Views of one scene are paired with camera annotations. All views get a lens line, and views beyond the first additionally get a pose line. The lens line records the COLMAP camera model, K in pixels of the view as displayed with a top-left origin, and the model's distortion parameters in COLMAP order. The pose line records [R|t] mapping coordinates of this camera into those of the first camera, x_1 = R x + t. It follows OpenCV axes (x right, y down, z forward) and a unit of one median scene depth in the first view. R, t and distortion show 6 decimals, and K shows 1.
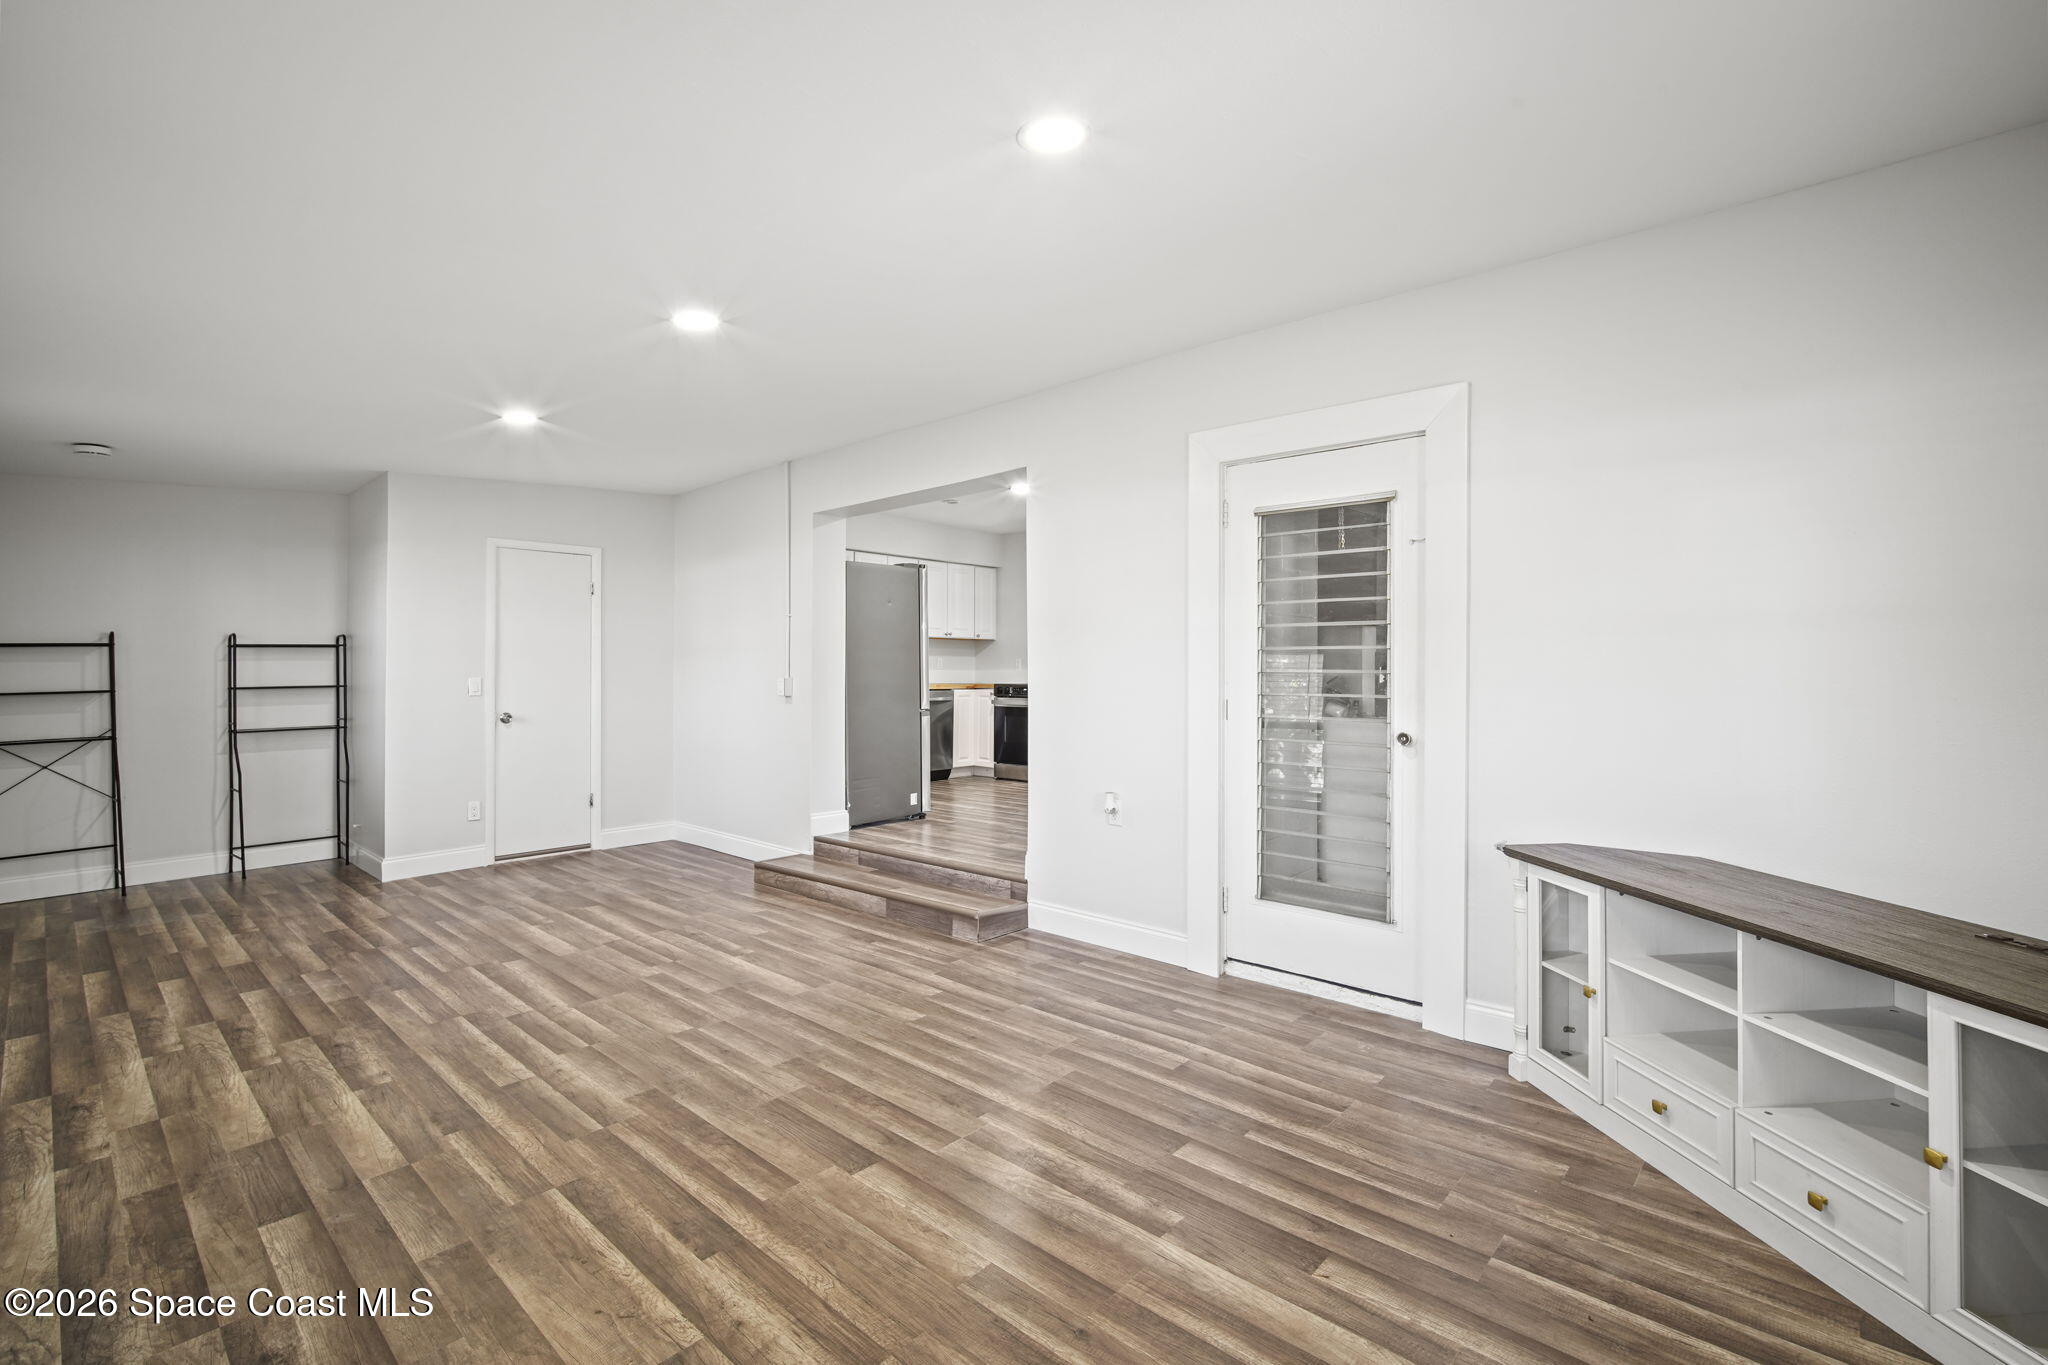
lens RADIAL K [[903.6, 0, 1019.6], [0, 903.6, 675.1], [0, 0, 1]] dist [-0.014269, 0.003820]
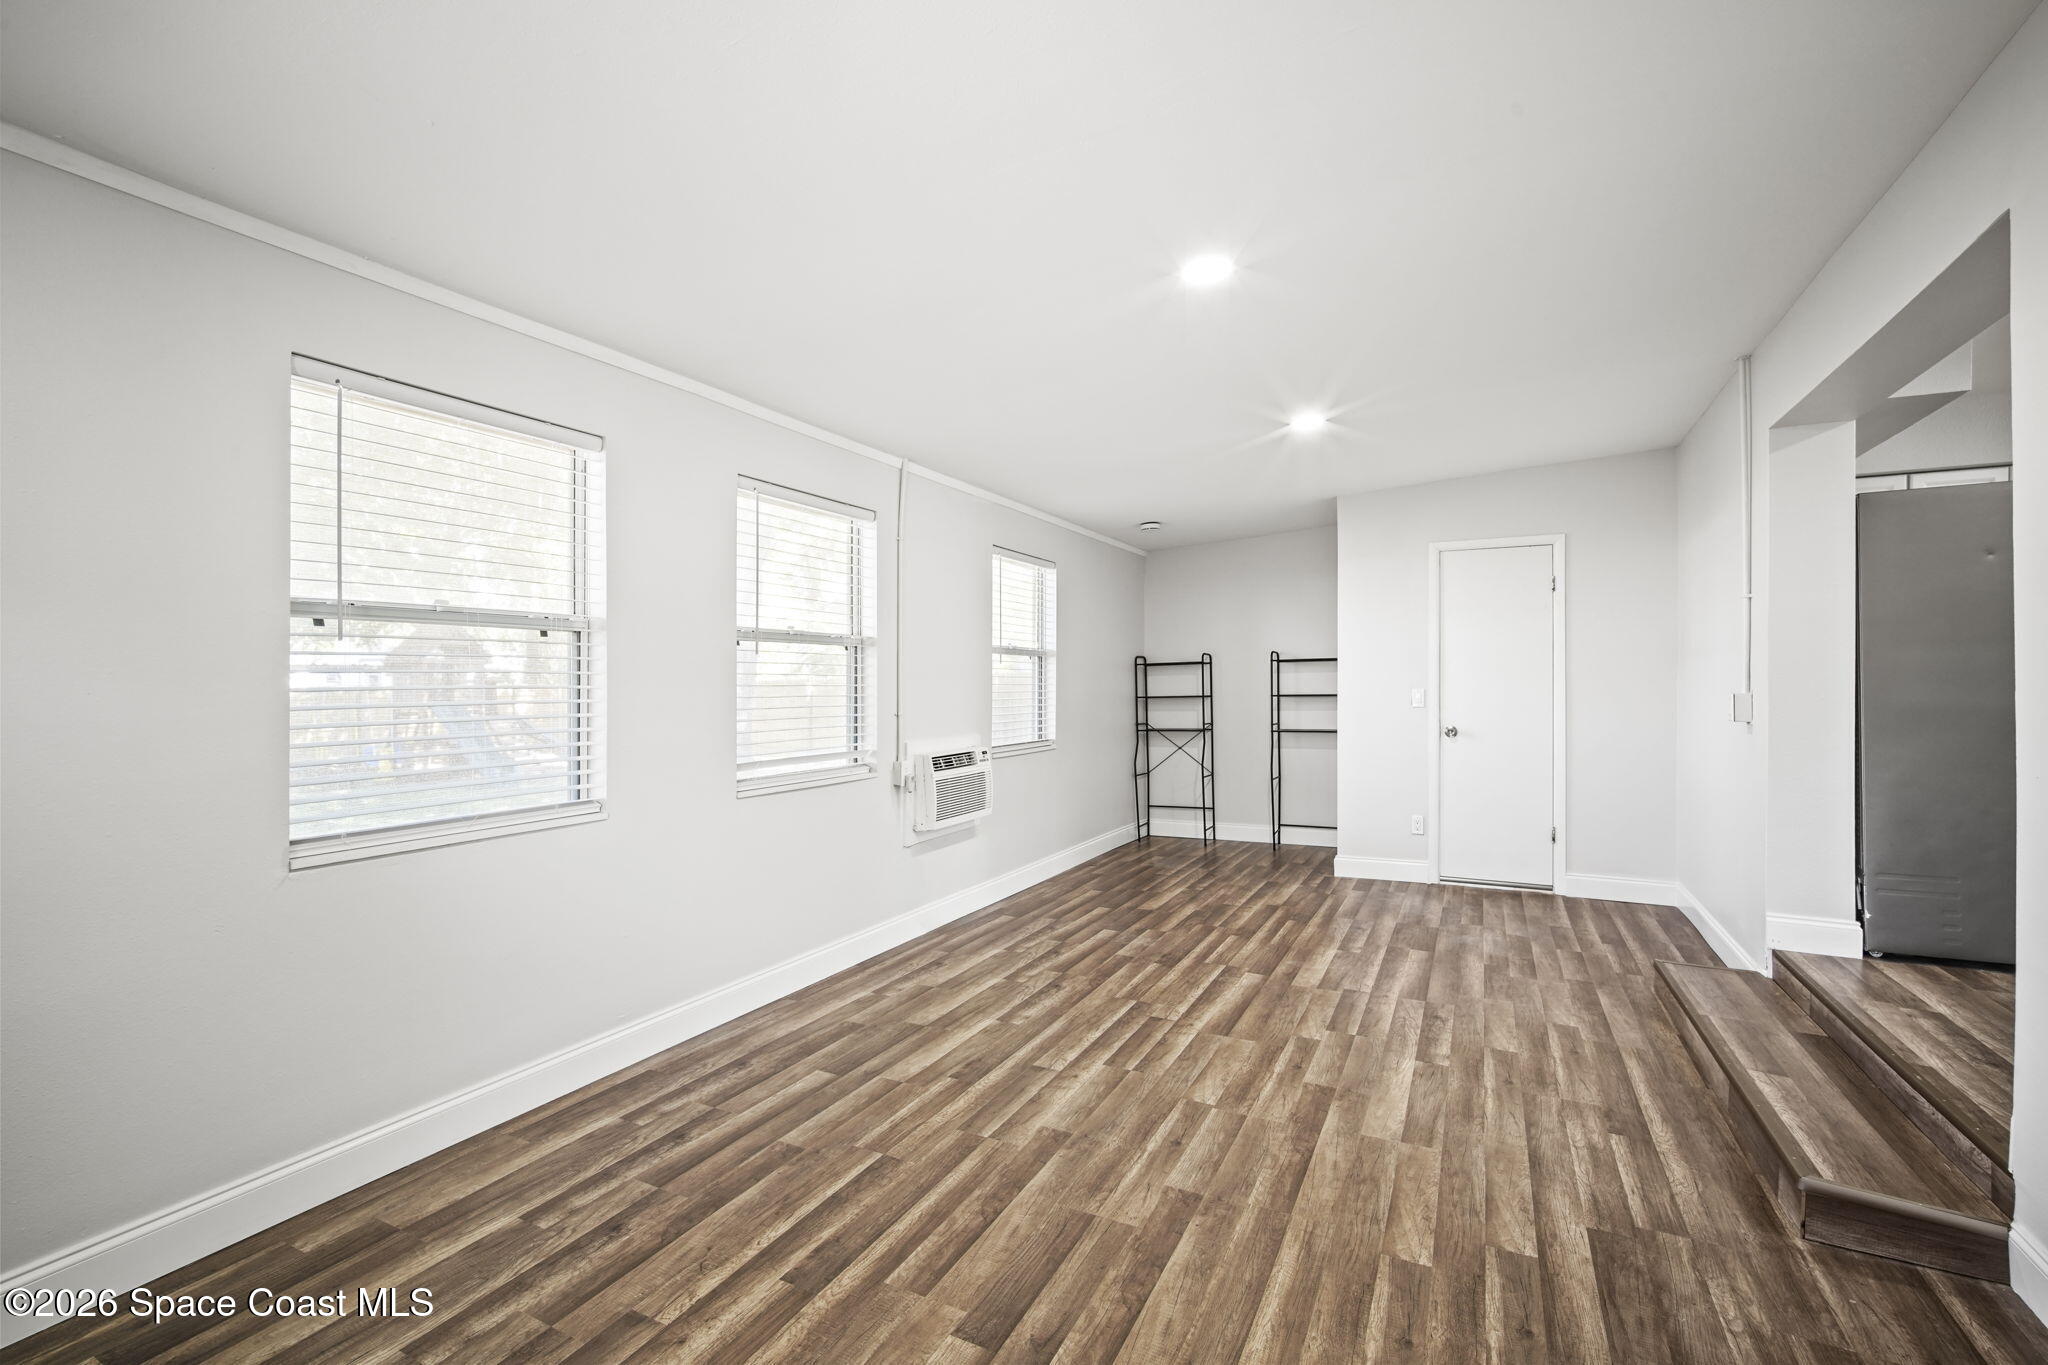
lens RADIAL K [[896.5, 0, 1020.3], [0, 896.5, 683.5], [0, 0, 1]] dist [-0.017505, 0.005567]
pose [[0.257335, 0.004086, -0.966314, 0.371967], [-0.001971, 0.999991, 0.003703, -0.009081], [0.966320, 0.000952, 0.257341, 0.555969]]
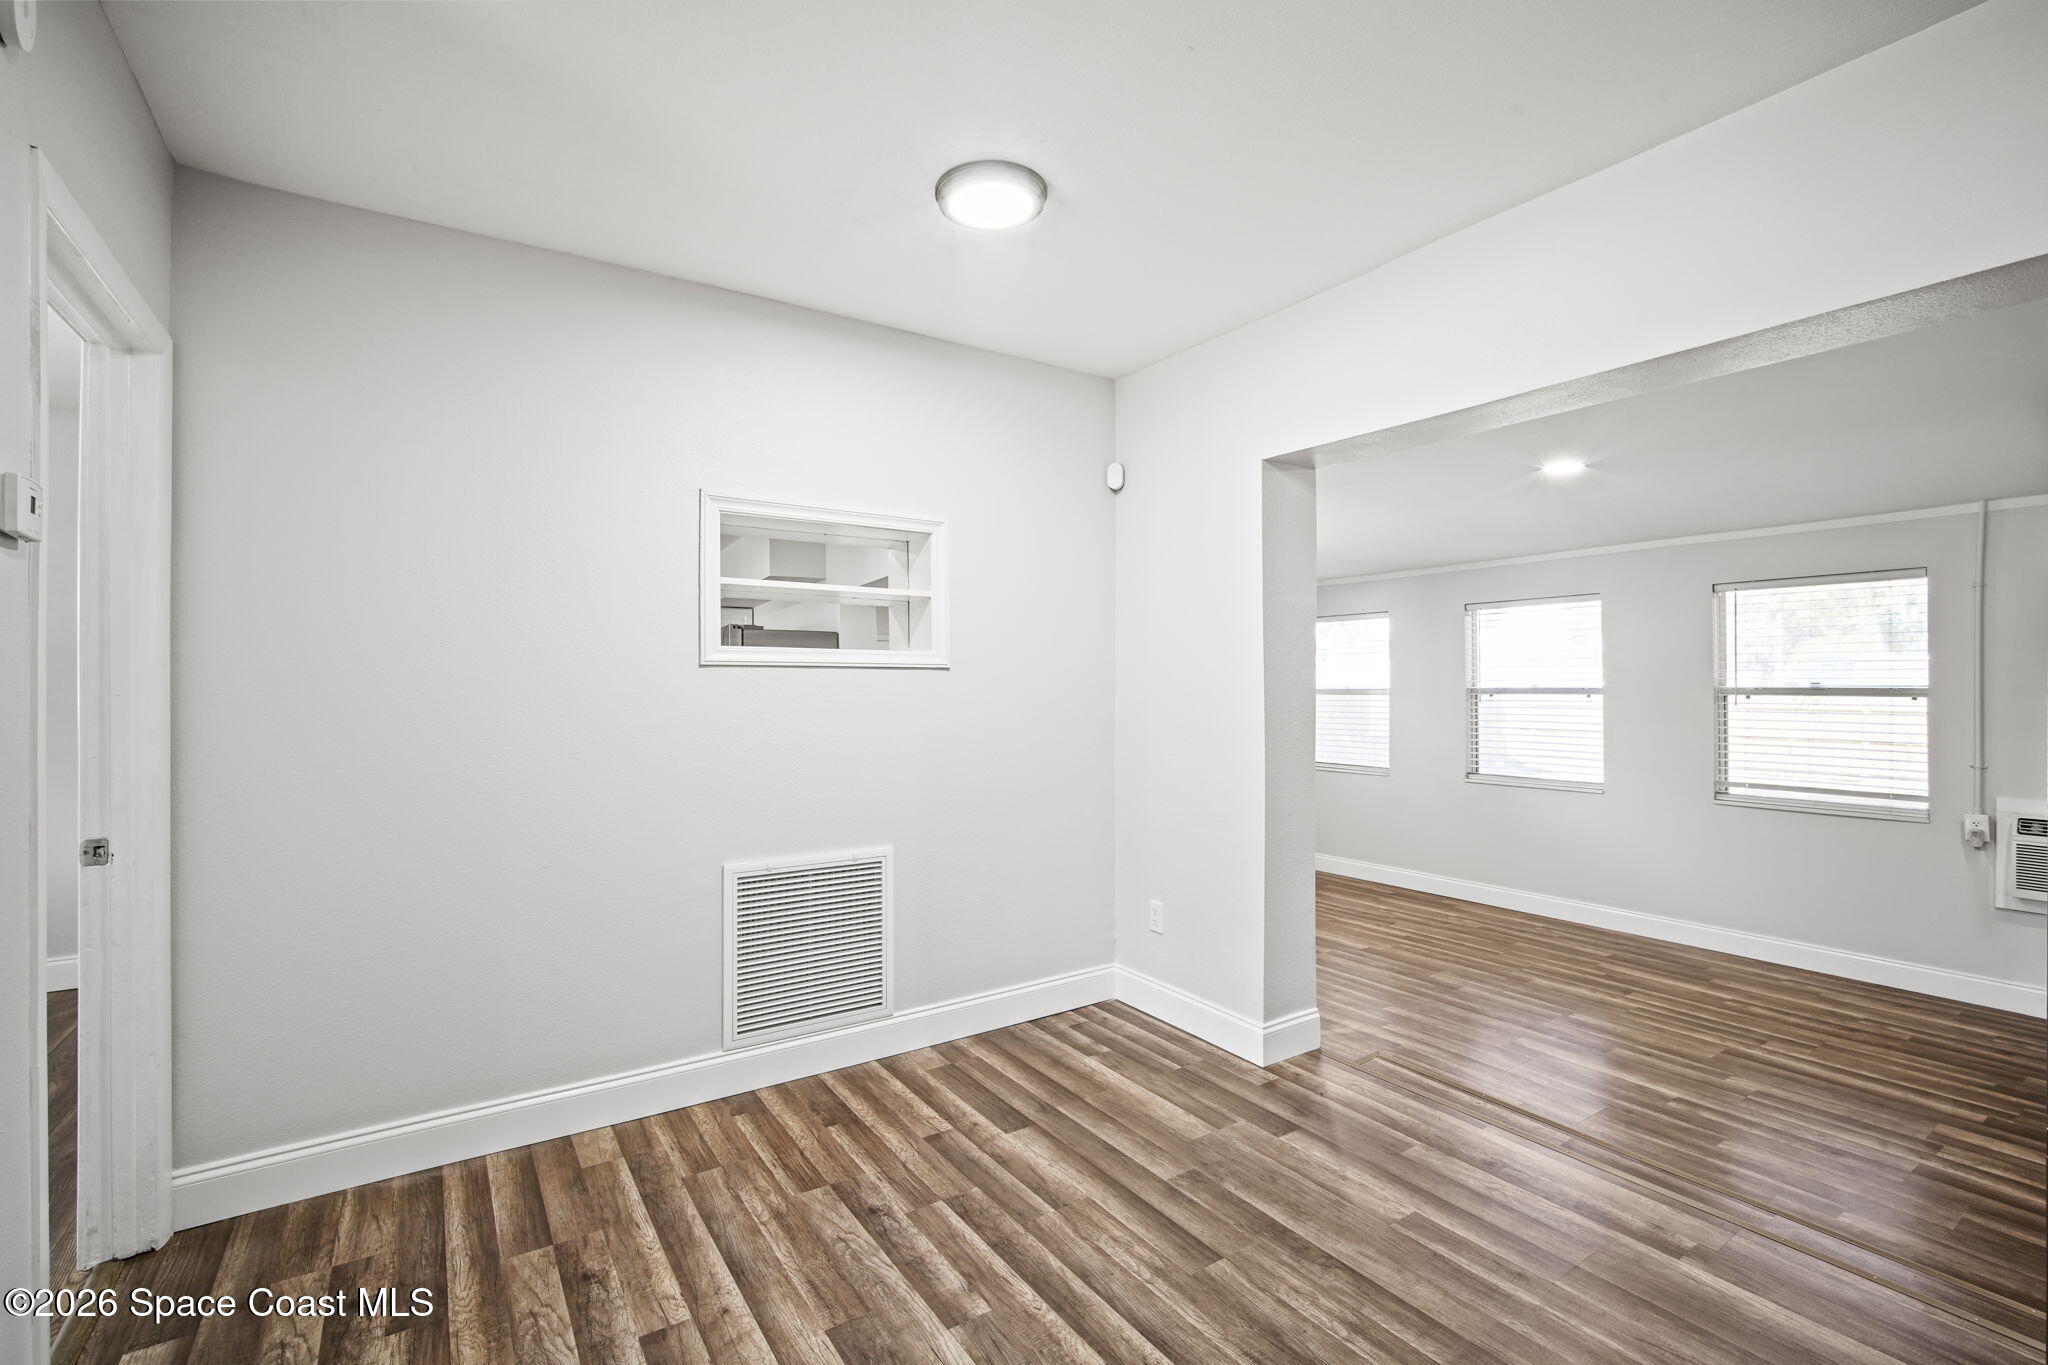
lens RADIAL K [[896.5, 0, 1020.3], [0, 896.5, 683.5], [0, 0, 1]] dist [-0.017505, 0.005567]
pose [[-0.970652, 0.004191, 0.240450, 0.083638], [0.004303, 0.999991, -0.000056, -0.080927], [-0.240448, 0.000980, -0.970661, 2.226917]]
